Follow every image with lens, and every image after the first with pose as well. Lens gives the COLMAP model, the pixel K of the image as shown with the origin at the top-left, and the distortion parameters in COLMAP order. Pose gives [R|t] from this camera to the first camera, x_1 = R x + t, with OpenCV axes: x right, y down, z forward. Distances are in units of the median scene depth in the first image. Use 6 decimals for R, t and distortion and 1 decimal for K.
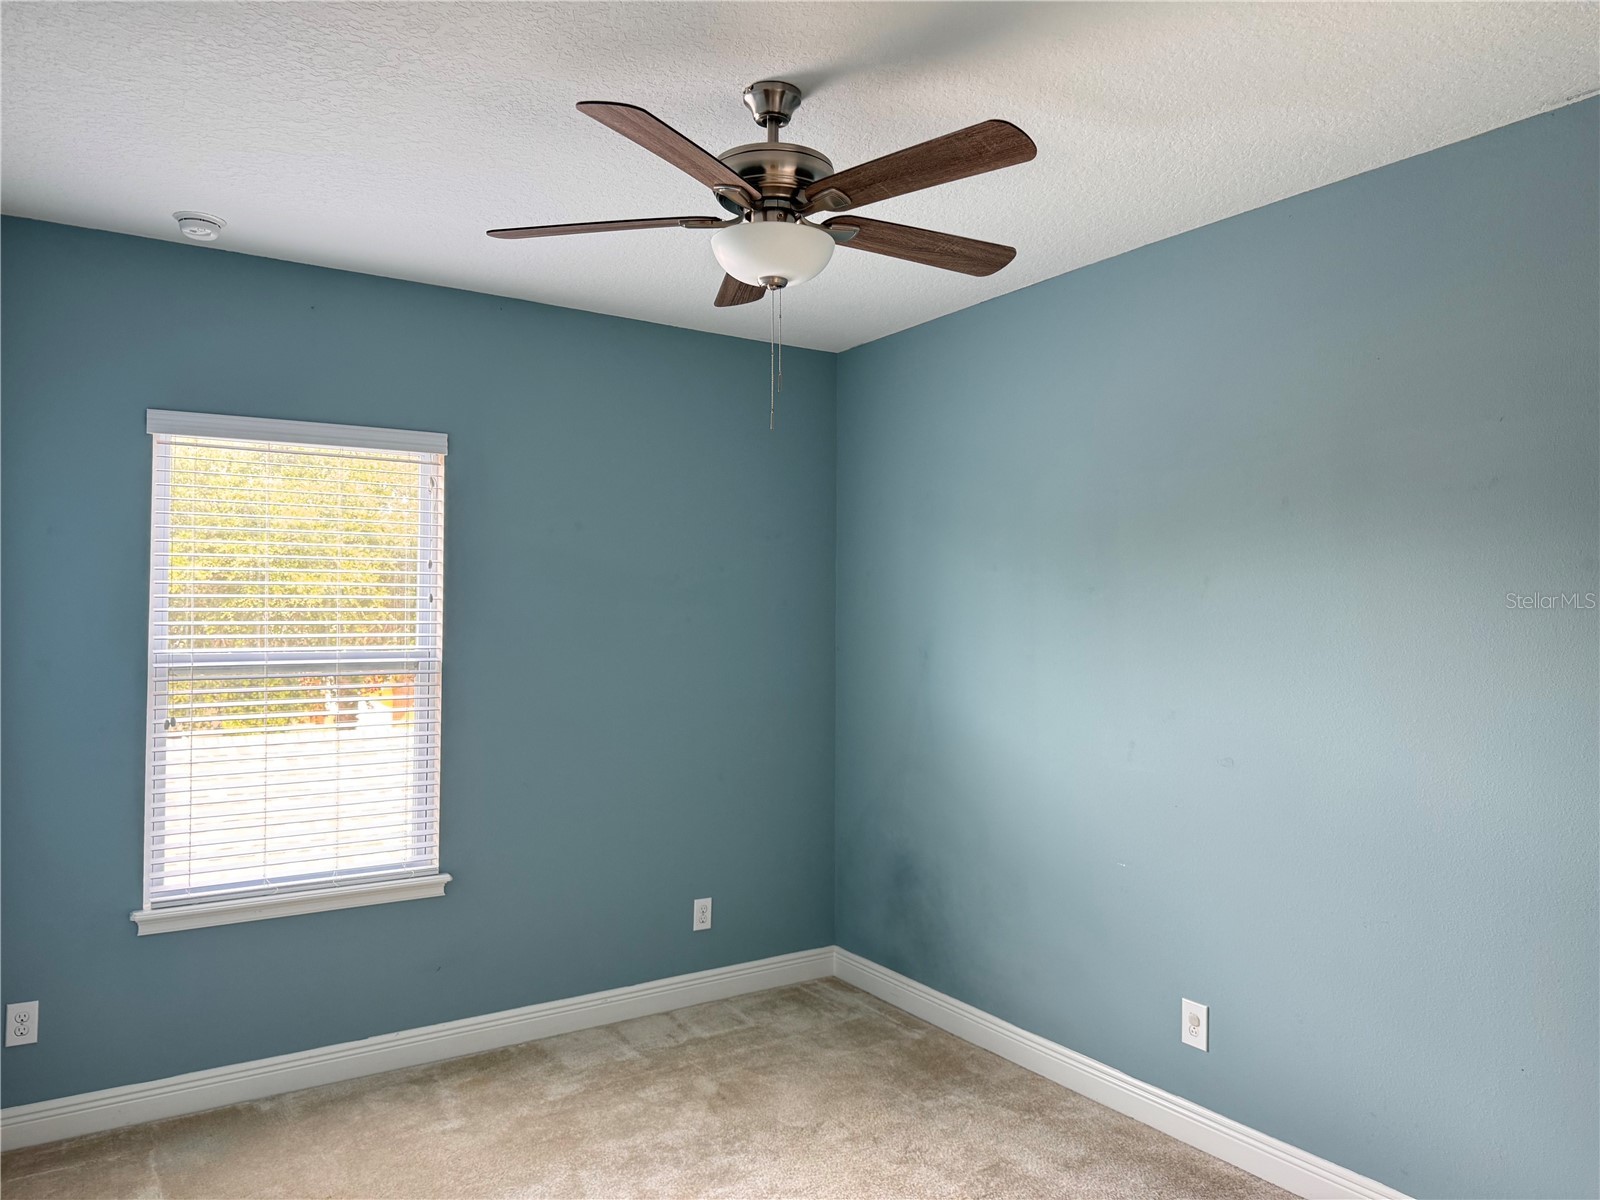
lens RADIAL K [[1115.5, 0, 799.1], [0, 1115.5, 555.9], [0, 0, 1]] dist [0.036489, -0.049487]
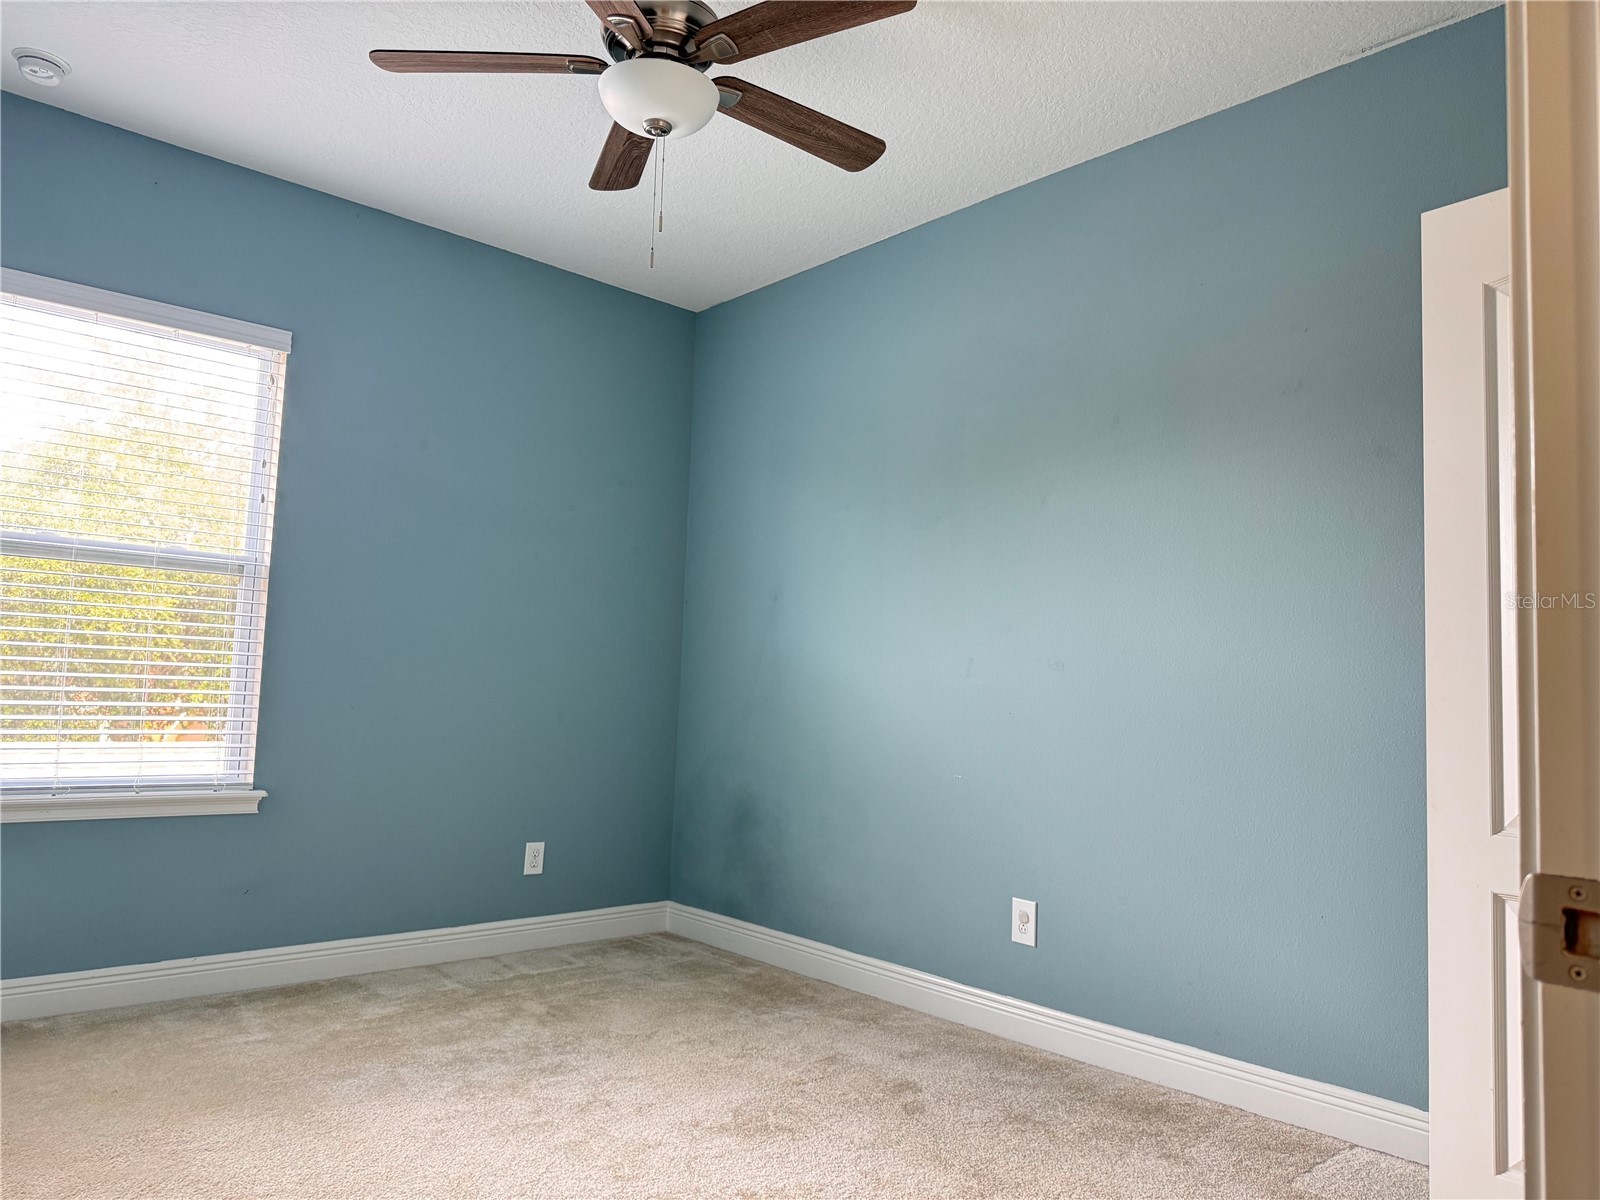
lens RADIAL K [[1115.5, 0, 803.0], [0, 1115.5, 558.1], [0, 0, 1]] dist [0.036489, -0.049487]
pose [[0.987120, 0.045999, 0.153228, -0.021351], [-0.036121, 0.997123, -0.066635, 0.145481], [-0.155853, 0.060242, 0.985942, -0.008010]]
